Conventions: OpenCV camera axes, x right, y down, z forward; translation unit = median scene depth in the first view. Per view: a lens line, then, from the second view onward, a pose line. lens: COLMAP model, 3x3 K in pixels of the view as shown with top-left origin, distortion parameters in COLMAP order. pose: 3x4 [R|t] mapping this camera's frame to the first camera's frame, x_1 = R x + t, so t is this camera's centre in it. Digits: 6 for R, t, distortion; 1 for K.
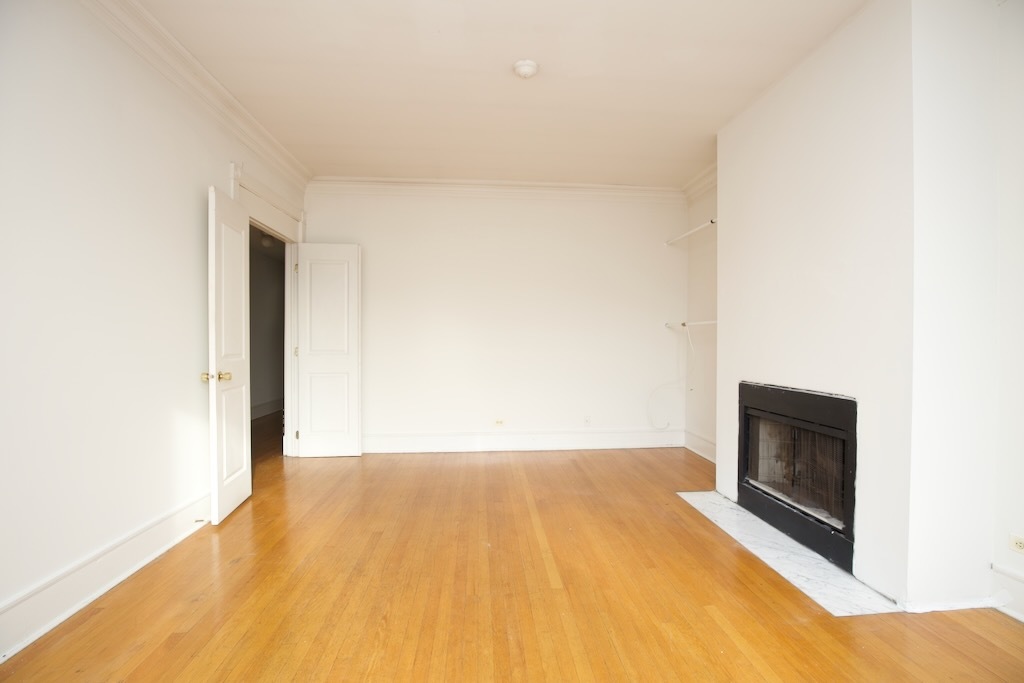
lens RADIAL K [[469.5, 0, 514.5], [0, 469.5, 342.1], [0, 0, 1]] dist [-0.030458, 0.004713]
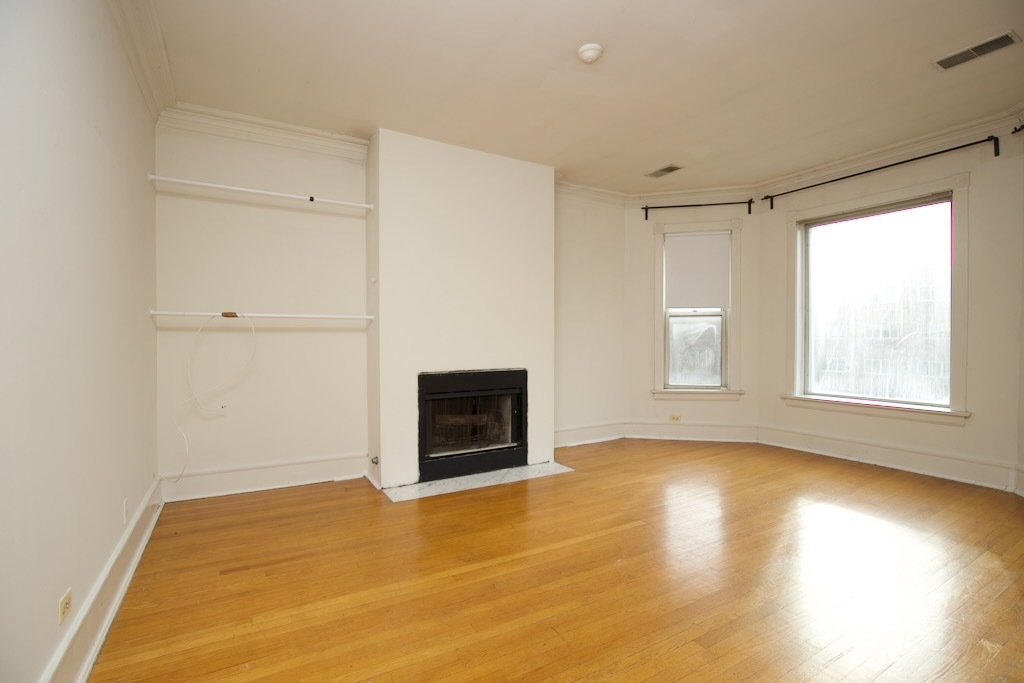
lens RADIAL K [[469.5, 0, 518.3], [0, 469.5, 344.7], [0, 0, 1]] dist [-0.030458, 0.004713]
pose [[-0.454196, -0.006578, 0.890877, -0.761060], [0.005024, 0.999938, 0.009944, 0.007543], [-0.890887, 0.008993, -0.454135, 1.569864]]
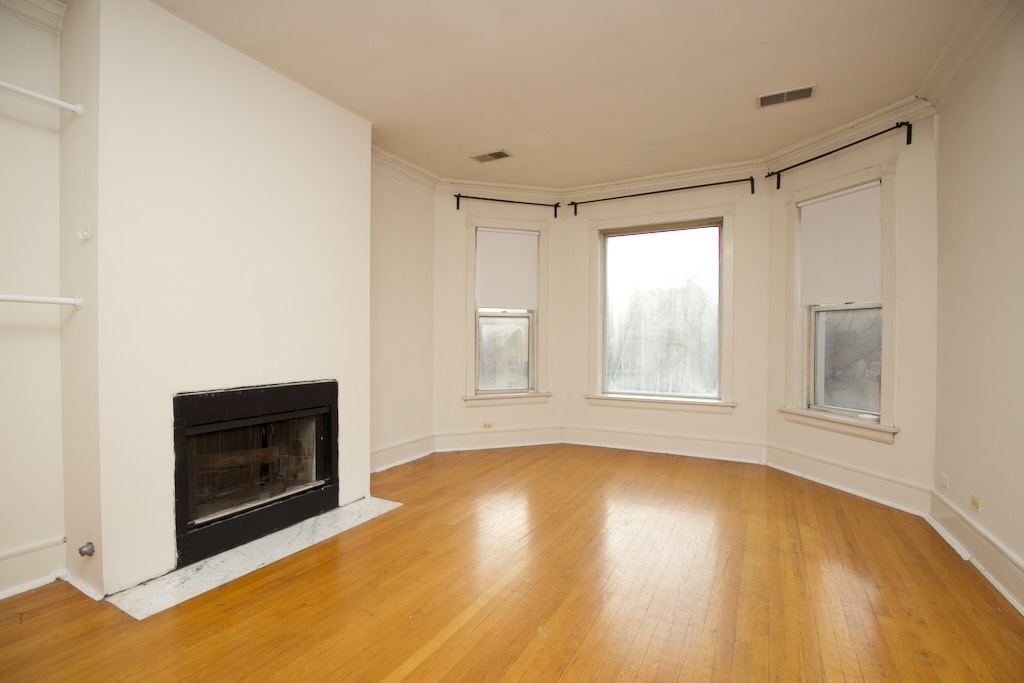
lens RADIAL K [[469.5, 0, 518.0], [0, 469.5, 345.0], [0, 0, 1]] dist [-0.030458, 0.004713]
pose [[-0.848333, -0.004418, 0.529444, -0.389709], [0.001029, 0.999950, 0.009994, 0.004327], [-0.529461, 0.009023, -0.848286, 1.590536]]
